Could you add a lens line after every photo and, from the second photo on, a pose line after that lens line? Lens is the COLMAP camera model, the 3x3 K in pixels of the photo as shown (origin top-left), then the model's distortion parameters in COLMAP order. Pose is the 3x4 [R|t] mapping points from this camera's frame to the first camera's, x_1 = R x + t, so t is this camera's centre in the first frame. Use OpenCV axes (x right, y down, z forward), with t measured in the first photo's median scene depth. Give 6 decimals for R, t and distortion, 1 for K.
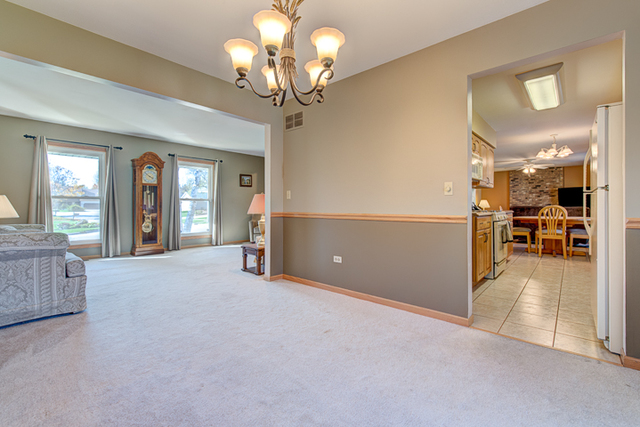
lens RADIAL K [[277.9, 0, 324.8], [0, 277.9, 209.8], [0, 0, 1]] dist [-0.000171, -0.000317]
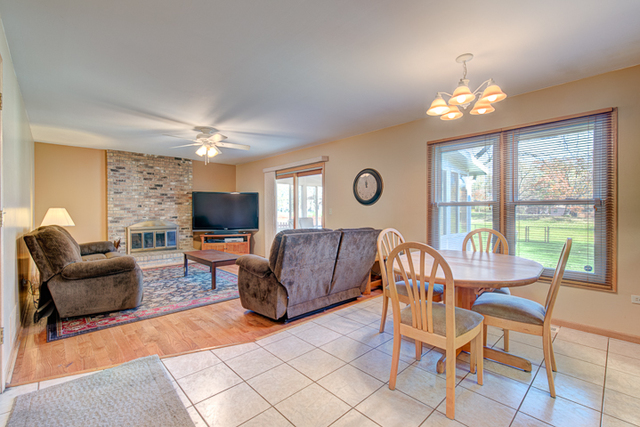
lens RADIAL K [[277.9, 0, 320.7], [0, 277.9, 214.2], [0, 0, 1]] dist [-0.000171, -0.000317]
pose [[0.081343, -0.010075, 0.996635, 0.219011], [0.017648, 0.999807, 0.008667, -0.025826], [-0.996530, 0.016884, 0.081505, 0.645059]]
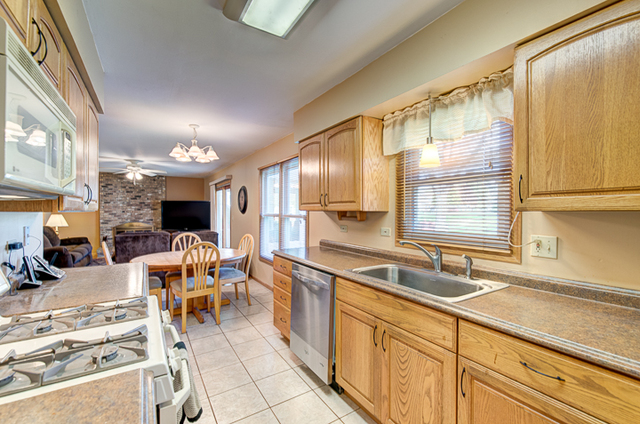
lens RADIAL K [[277.9, 0, 318.7], [0, 277.9, 214.8], [0, 0, 1]] dist [-0.000171, -0.000317]
pose [[0.278738, -0.011270, 0.960301, 0.157838], [0.012113, 0.999893, 0.008219, -0.036002], [-0.960291, 0.009341, 0.278844, 0.300137]]
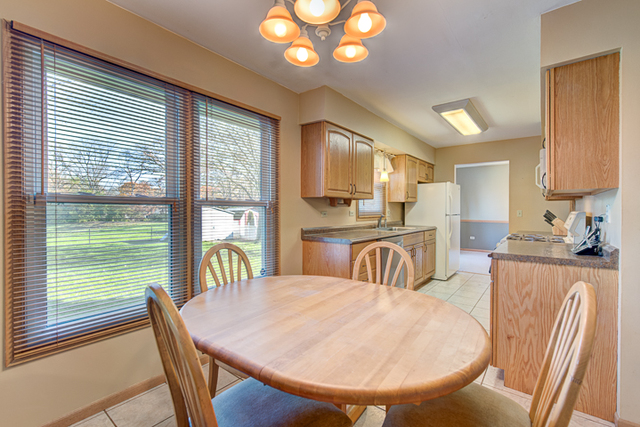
lens RADIAL K [[277.9, 0, 329.8], [0, 277.9, 211.8], [0, 0, 1]] dist [-0.000171, -0.000317]
pose [[-0.997122, 0.003180, -0.075751, 0.453860], [0.001577, 0.999774, 0.021210, -0.028798], [0.075801, 0.021029, -0.996901, 0.673871]]
